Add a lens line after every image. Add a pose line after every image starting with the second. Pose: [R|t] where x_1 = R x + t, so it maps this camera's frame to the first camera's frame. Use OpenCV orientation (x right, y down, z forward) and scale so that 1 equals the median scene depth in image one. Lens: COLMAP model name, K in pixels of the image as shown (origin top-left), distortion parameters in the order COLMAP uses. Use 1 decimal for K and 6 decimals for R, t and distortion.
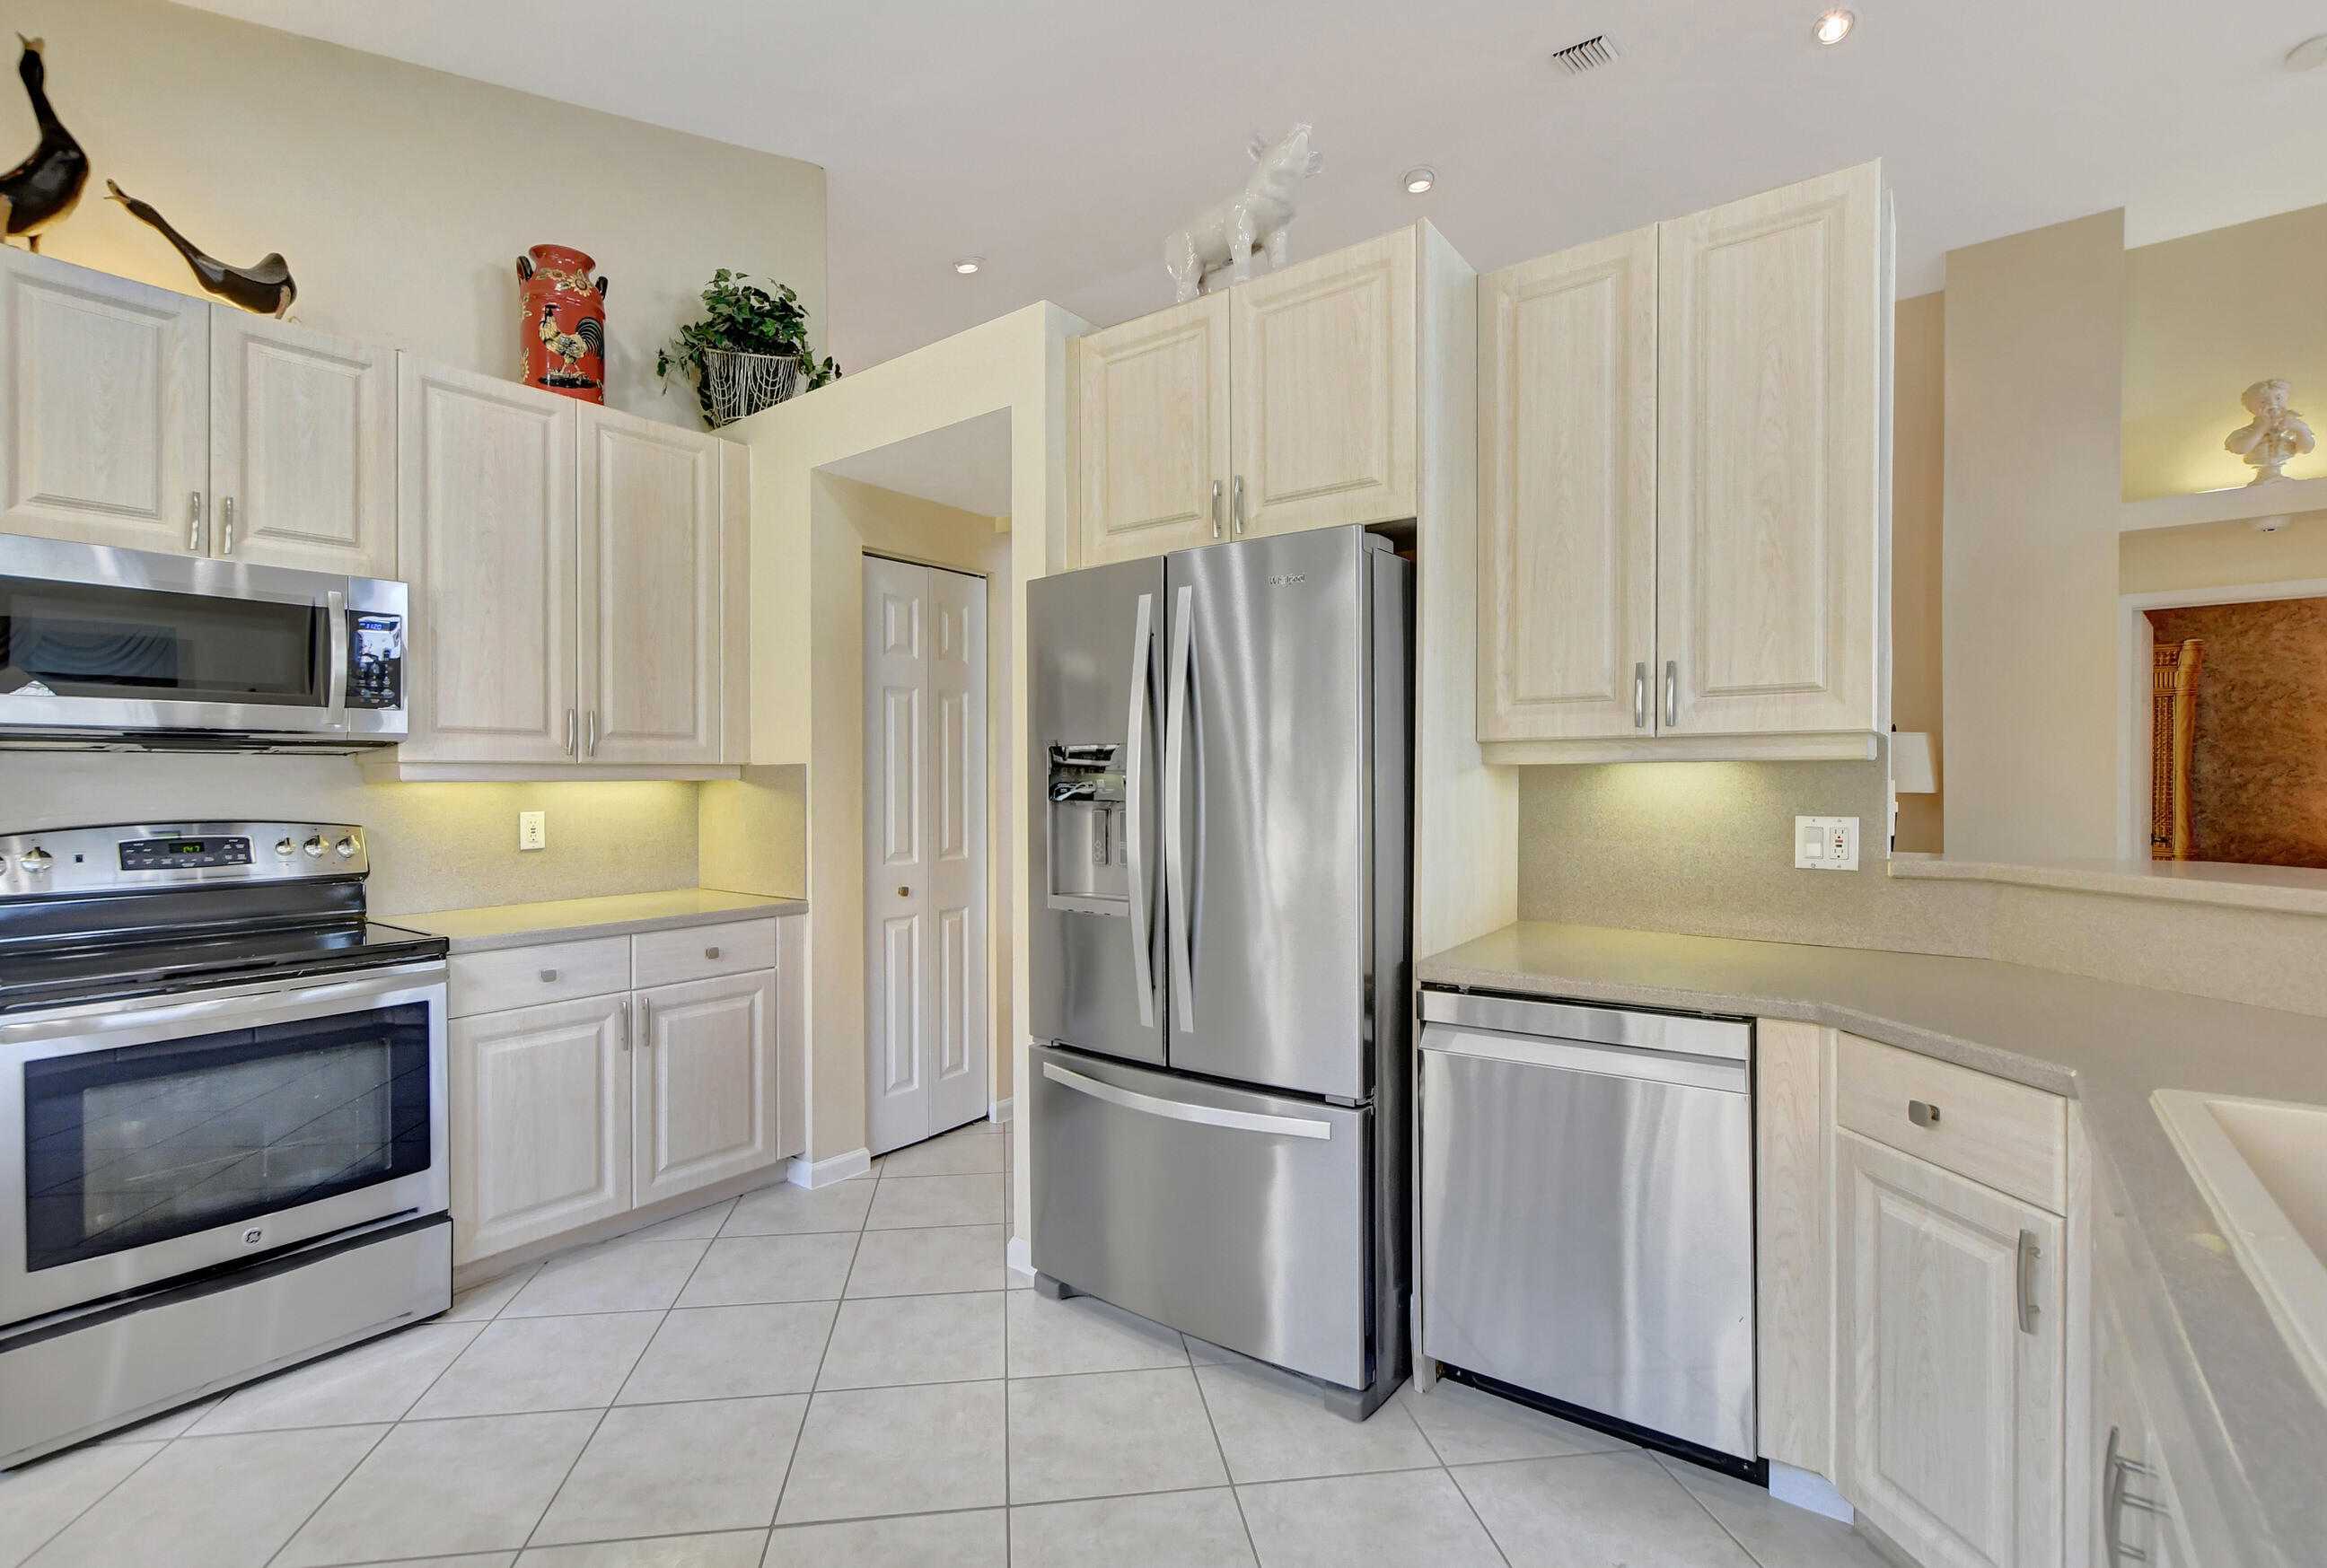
lens RADIAL K [[1064.4, 0, 1146.5], [0, 1064.4, 787.8], [0, 0, 1]] dist [-0.002937, -0.000013]
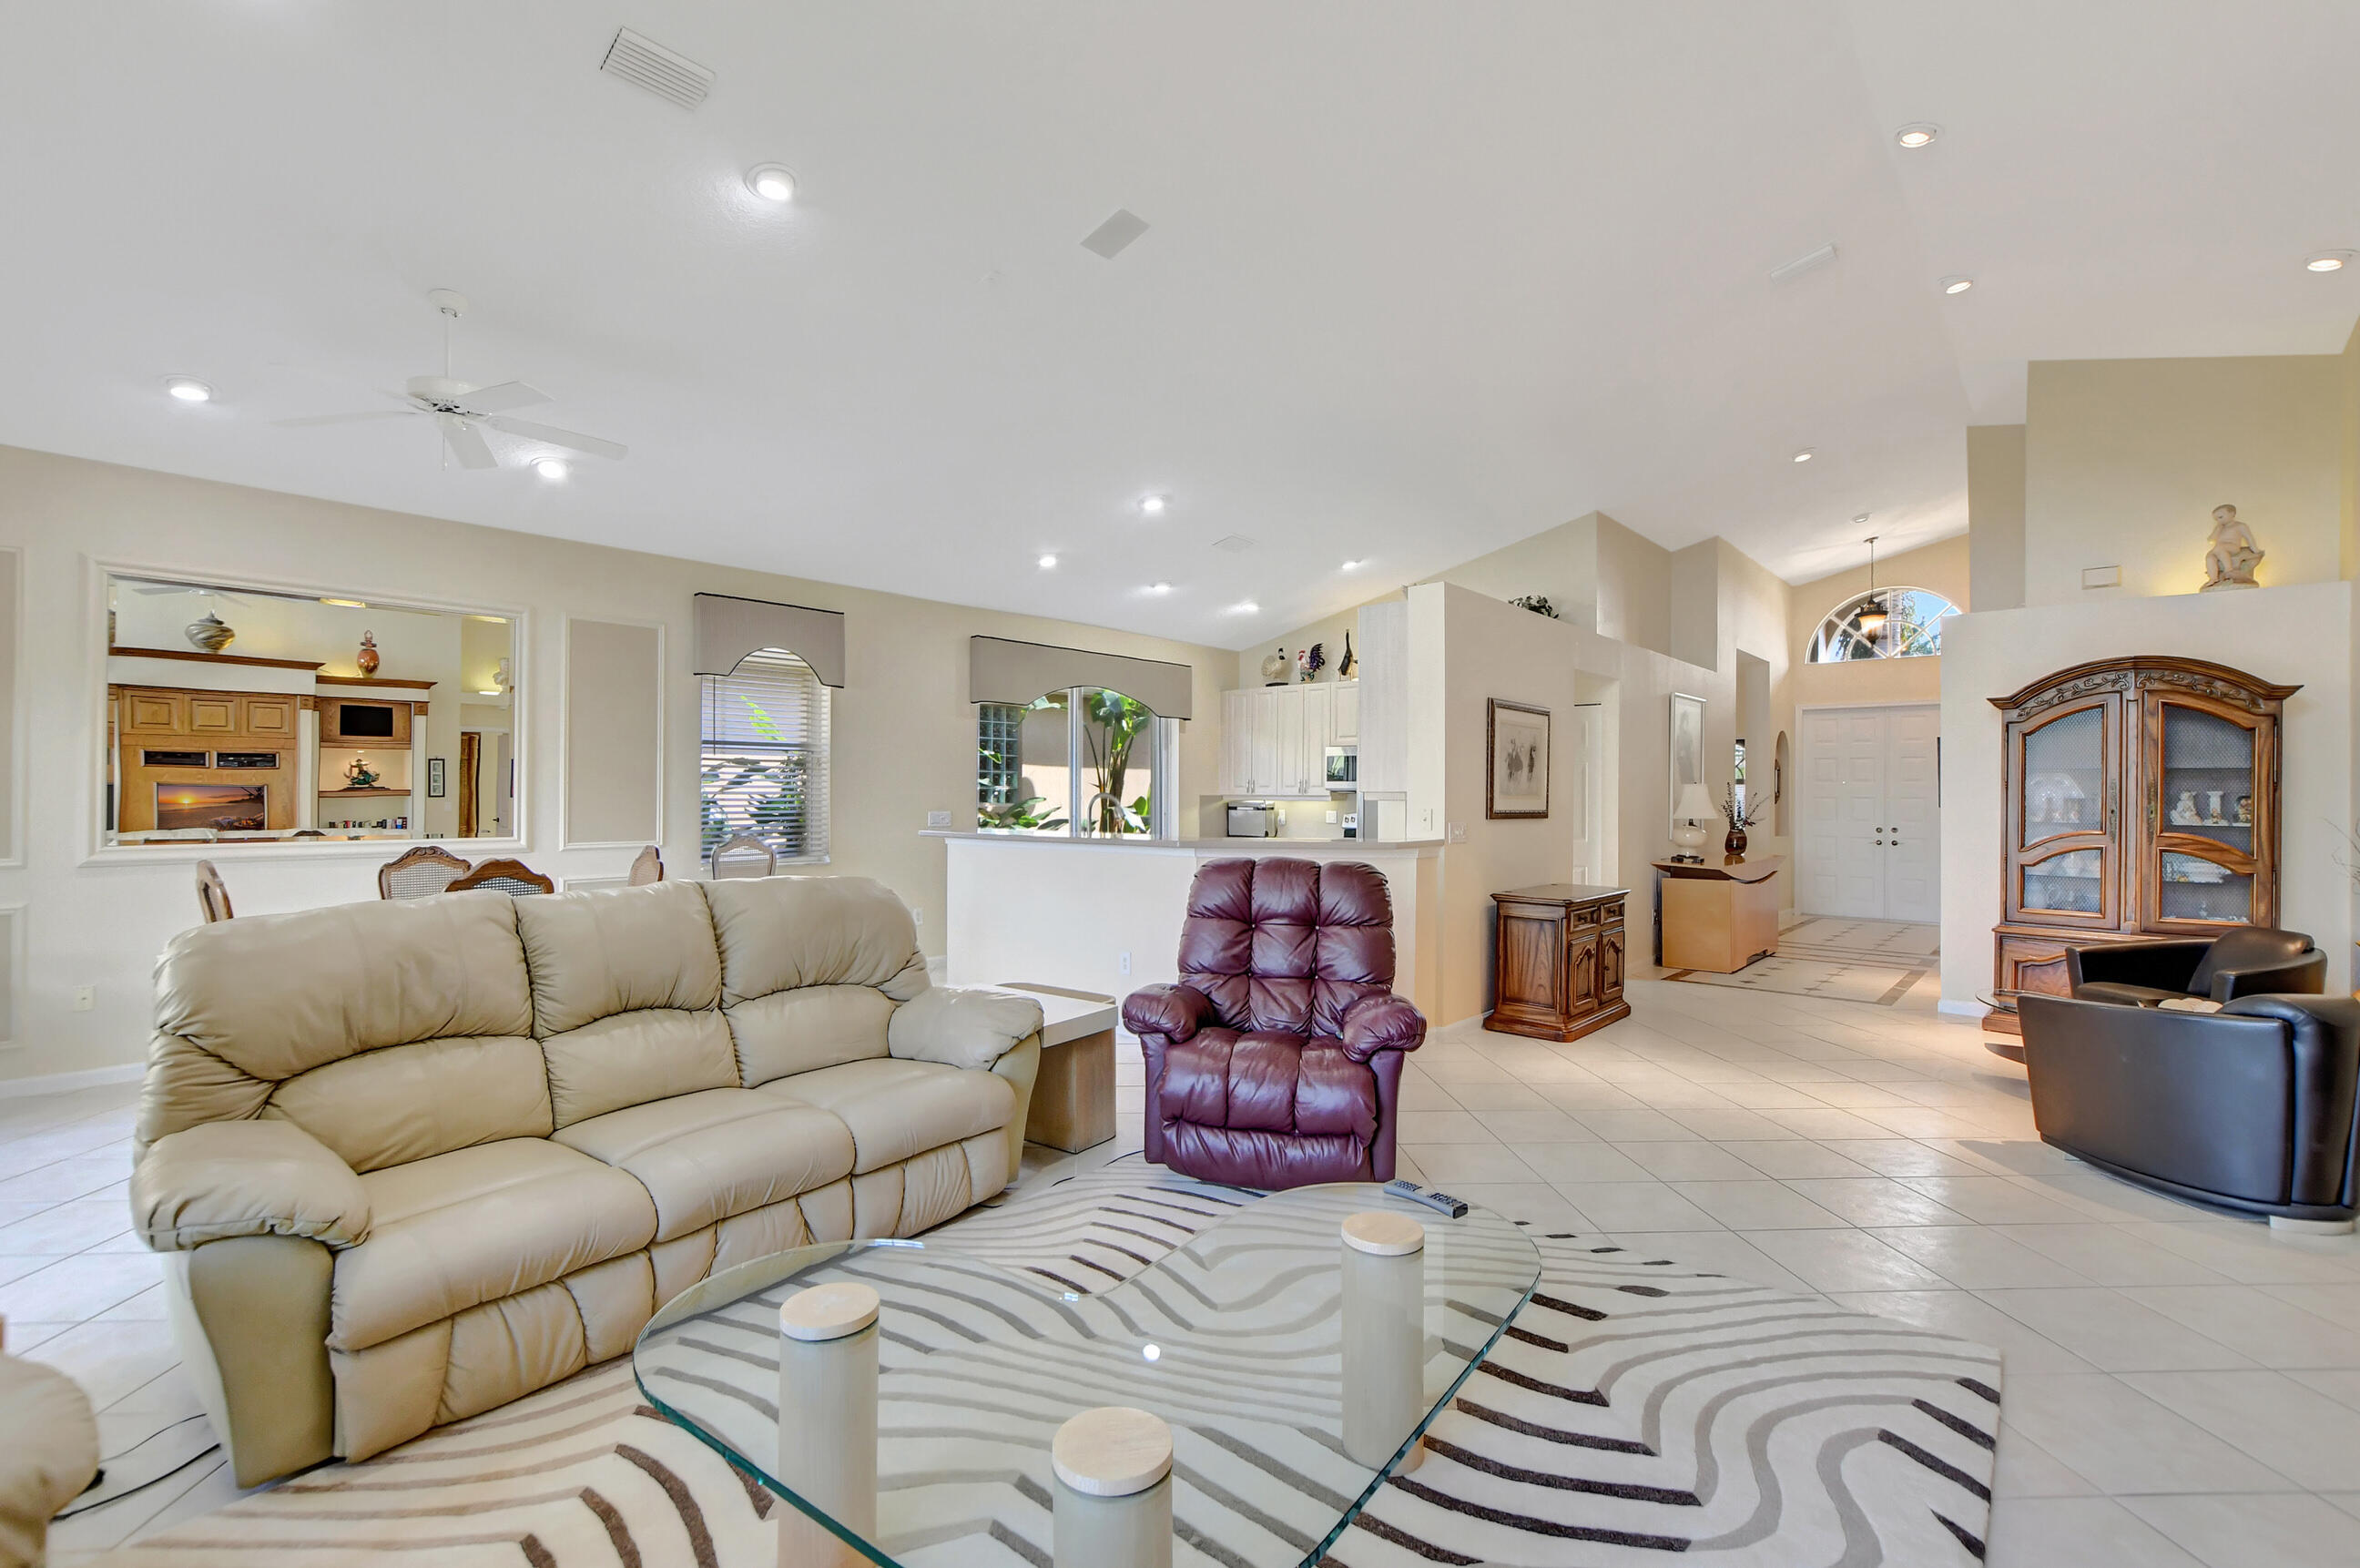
lens RADIAL K [[1052.8, 0, 1171.2], [0, 1052.8, 787.2], [0, 0, 1]] dist [0.001299, -0.000061]
pose [[-0.064297, -0.002114, -0.997929, 2.217863], [-0.017018, 0.999855, -0.001021, -0.028124], [0.997786, 0.016917, -0.064324, 0.379088]]
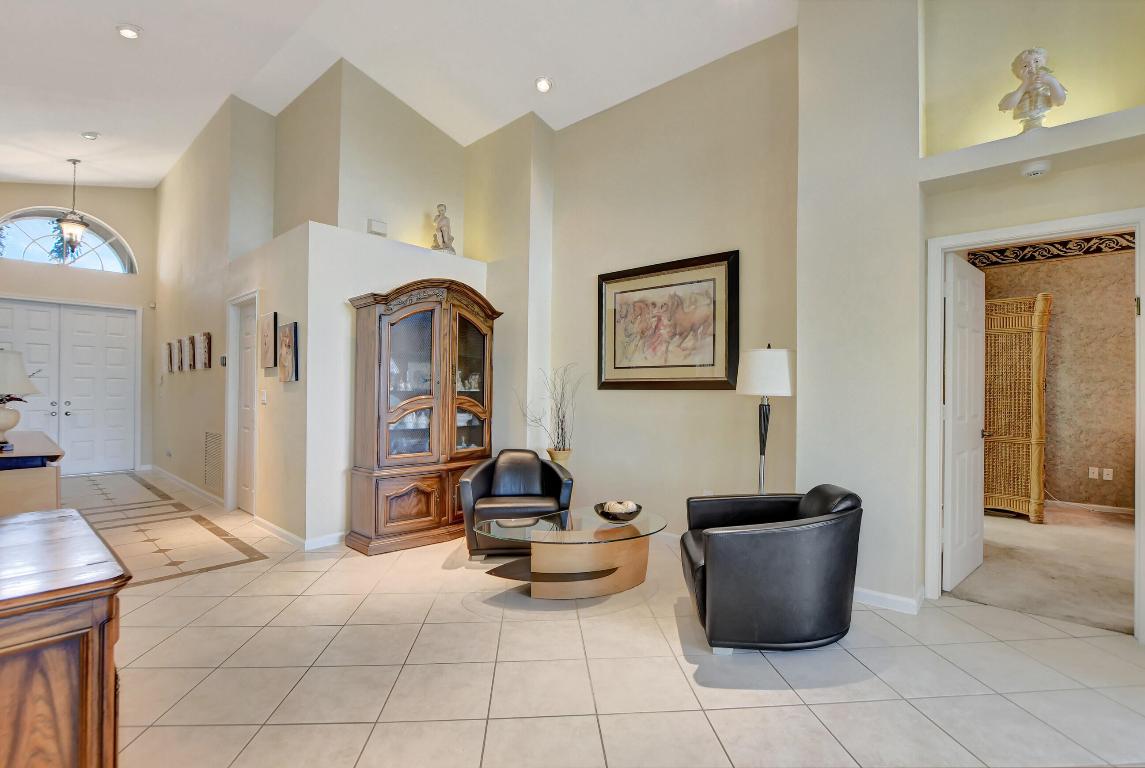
lens RADIAL K [[519.9, 0, 579.4], [0, 519.9, 386.6], [0, 0, 1]] dist [-0.027088, -0.000456]
pose [[0.998456, 0.009991, -0.054637, 0.806112], [-0.010763, 0.999846, -0.013853, 0.006795], [0.054490, 0.014420, 0.998410, 0.572306]]
